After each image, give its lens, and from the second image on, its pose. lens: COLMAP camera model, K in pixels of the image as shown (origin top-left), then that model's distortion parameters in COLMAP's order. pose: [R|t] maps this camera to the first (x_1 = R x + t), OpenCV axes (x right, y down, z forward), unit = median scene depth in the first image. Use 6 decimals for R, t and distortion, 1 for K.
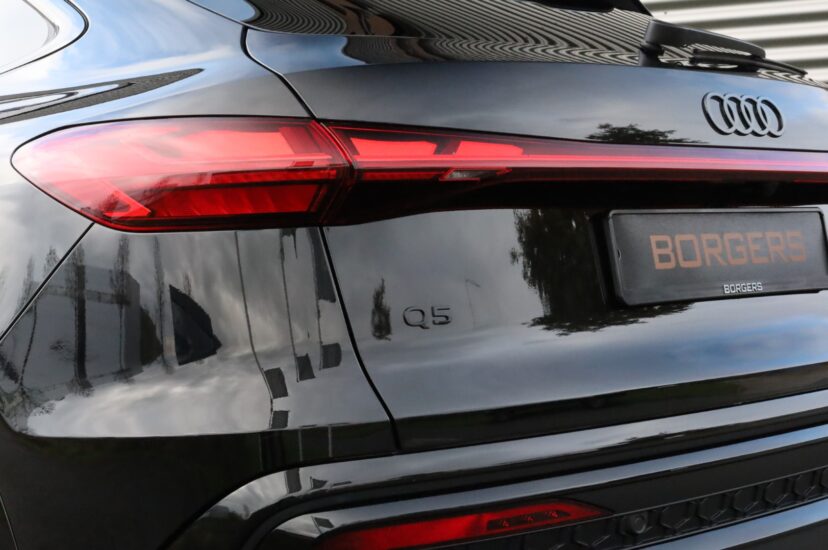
lens RADIAL K [[1342.2, 0, 414.0], [0, 1342.2, 275.0], [0, 0, 1]] dist [0.011260, -0.004987]
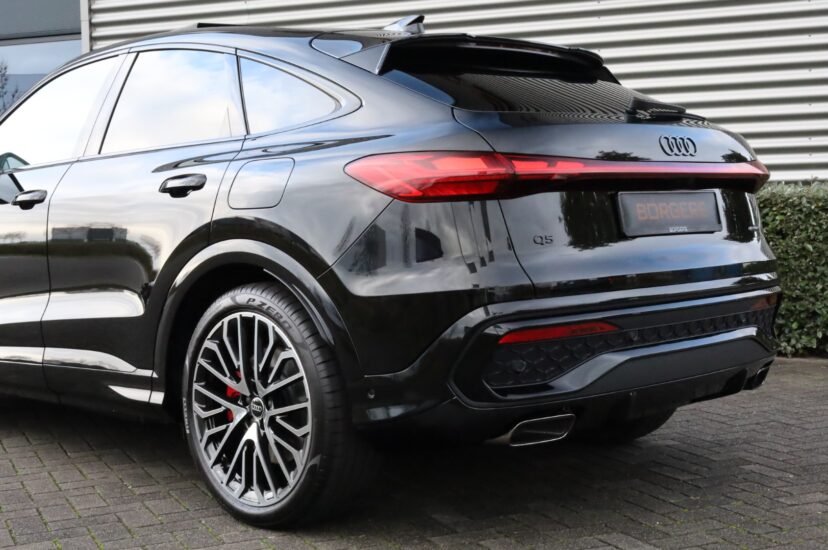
lens RADIAL K [[1197.8, 0, 414.0], [0, 1197.8, 275.0], [0, 0, 1]] dist [0.020623, -0.026035]
pose [[0.998565, -0.009781, 0.052647, -0.270920], [0.008932, 0.999827, 0.016332, 0.048071], [-0.052798, -0.015839, 0.998480, -0.859438]]
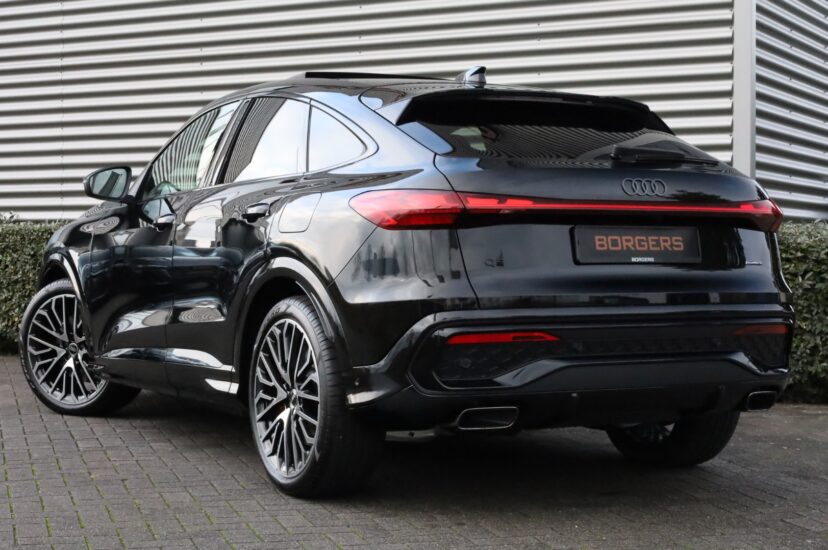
lens RADIAL K [[1537.9, 0, 414.0], [0, 1537.9, 275.0], [0, 0, 1]] dist [-0.029542, -0.011453]
pose [[0.975673, 0.024189, -0.217890, 0.465556], [-0.028708, 0.999433, -0.017598, 0.101191], [0.217341, 0.023425, 0.975815, -1.831225]]
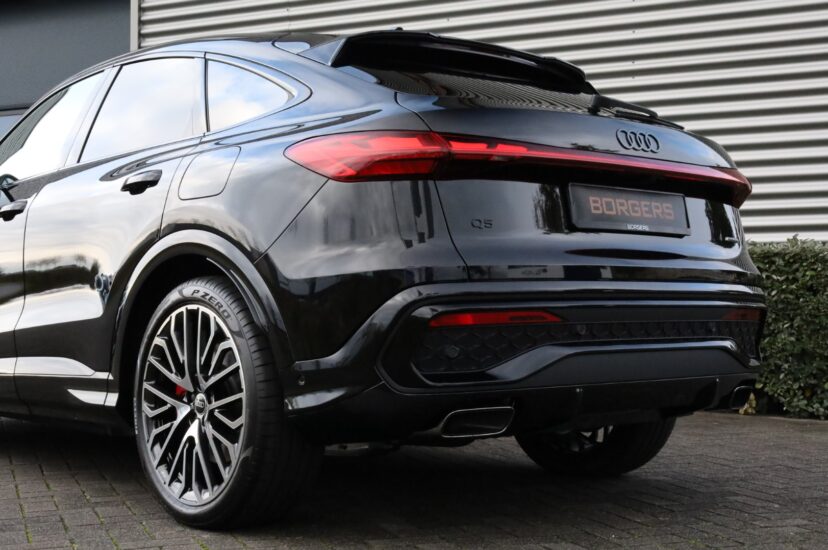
lens RADIAL K [[1197.8, 0, 414.0], [0, 1197.8, 275.0], [0, 0, 1]] dist [0.020623, -0.026035]
pose [[0.999815, 0.011711, -0.015247, -0.060729], [-0.012705, 0.997686, -0.066794, 0.212003], [0.014429, 0.066975, 0.997650, -0.803841]]
